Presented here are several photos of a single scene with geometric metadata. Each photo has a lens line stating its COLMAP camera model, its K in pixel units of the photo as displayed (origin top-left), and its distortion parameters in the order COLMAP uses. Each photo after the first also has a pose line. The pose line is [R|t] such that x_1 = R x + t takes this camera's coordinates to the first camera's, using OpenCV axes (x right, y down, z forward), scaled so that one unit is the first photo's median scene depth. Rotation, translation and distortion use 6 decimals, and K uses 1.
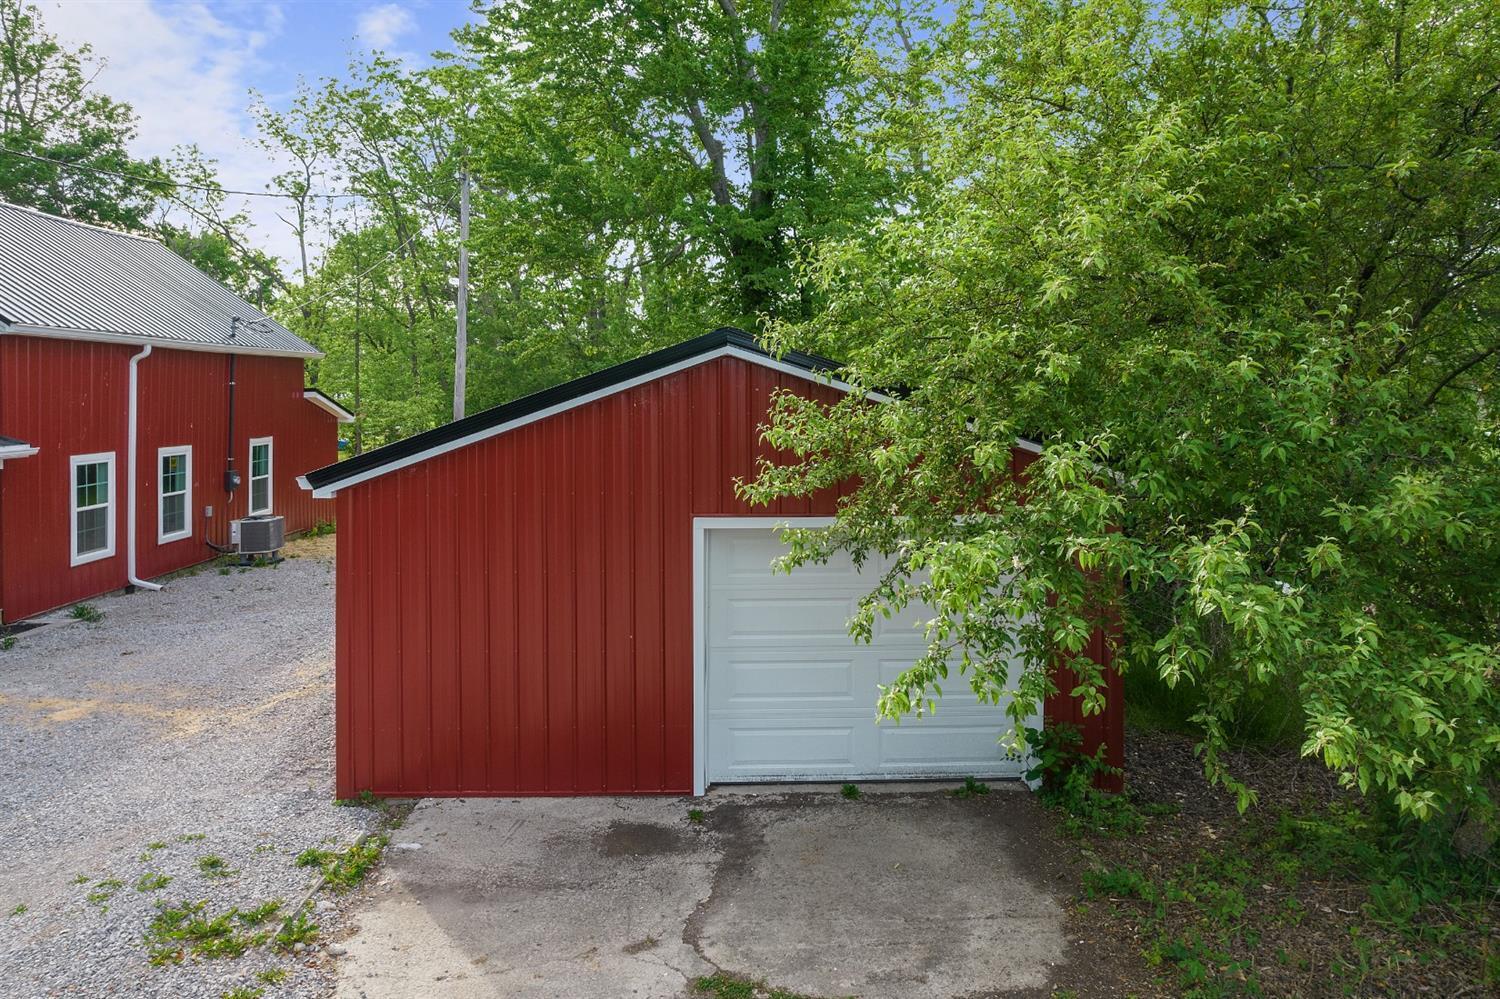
lens RADIAL K [[1002.2, 0, 756.2], [0, 1002.2, 348.8], [0, 0, 1]] dist [-0.059870, 0.036190]
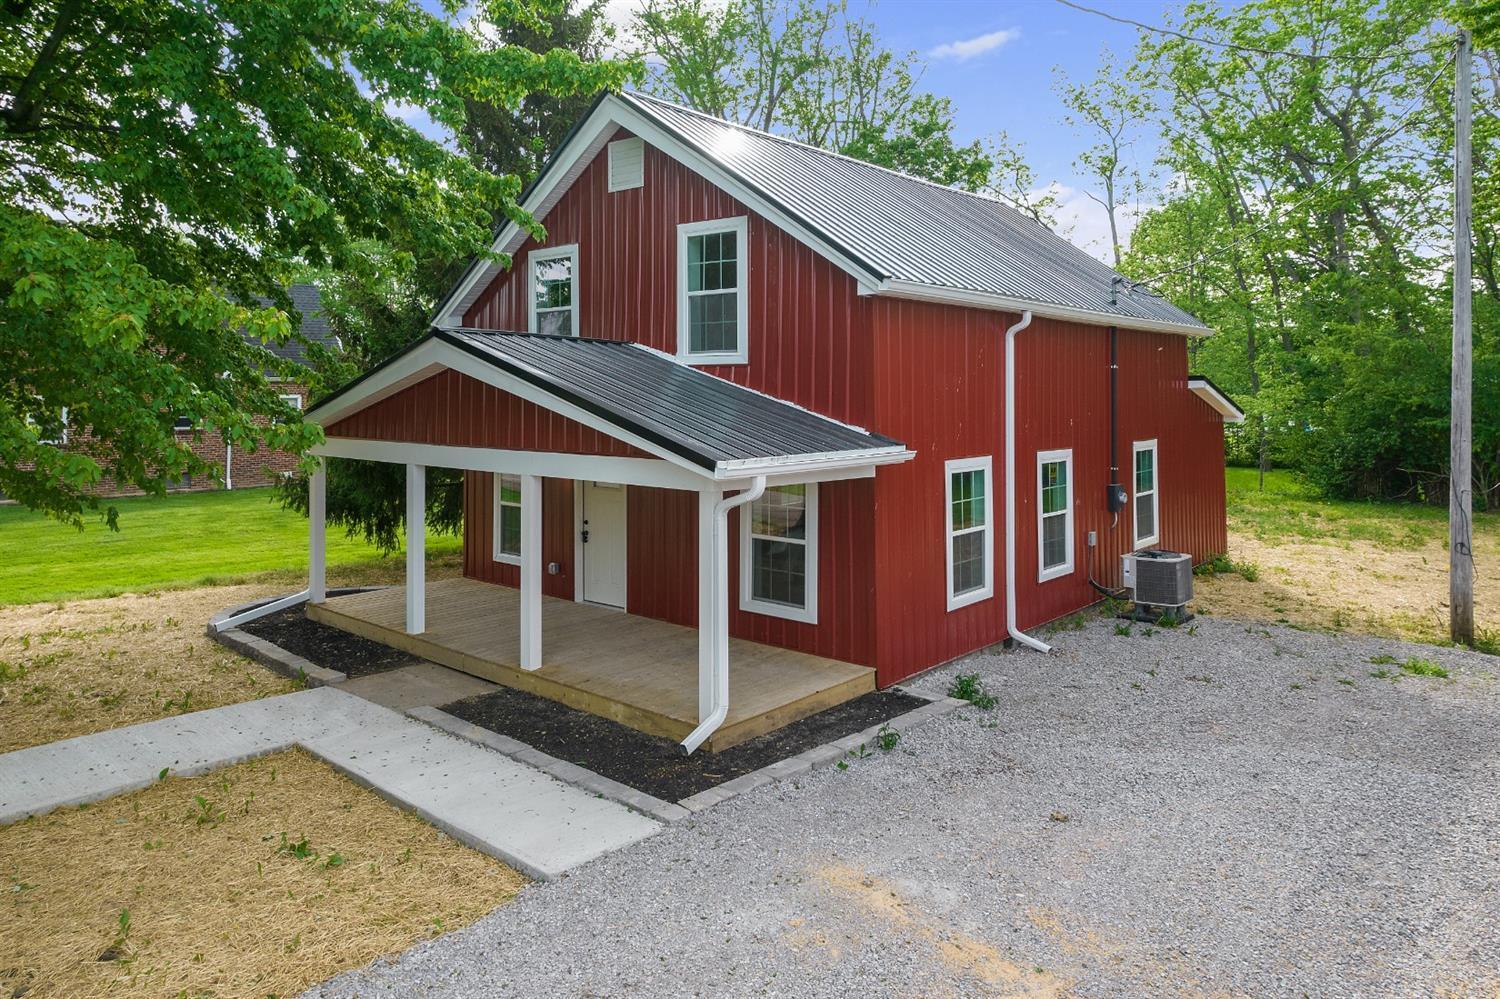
lens RADIAL K [[1002.2, 0, 756.2], [0, 1002.2, 348.8], [0, 0, 1]] dist [-0.059870, 0.036190]
pose [[0.738375, -0.006876, -0.674356, -0.476942], [0.011441, 0.999932, 0.002332, 0.035320], [0.674294, -0.009437, 0.738403, 0.564233]]
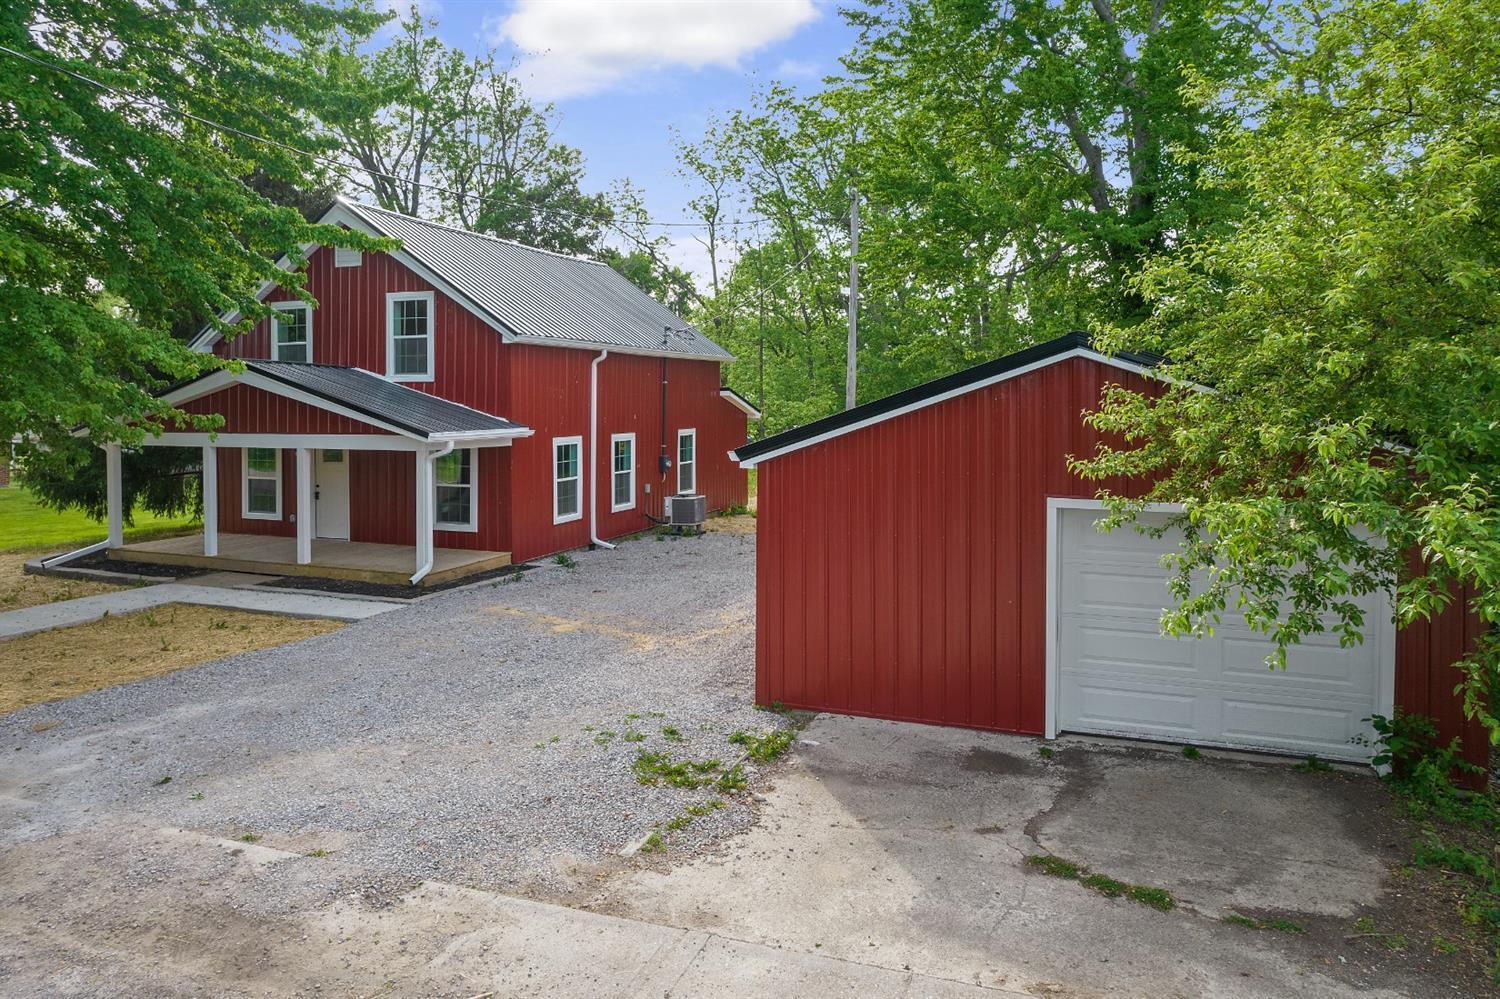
lens RADIAL K [[1002.2, 0, 756.2], [0, 1002.2, 348.8], [0, 0, 1]] dist [-0.059870, 0.036190]
pose [[0.927503, -0.004517, -0.373788, 0.049553], [0.002561, 0.999980, -0.005731, 0.003242], [0.373807, 0.004358, 0.927496, -0.167730]]
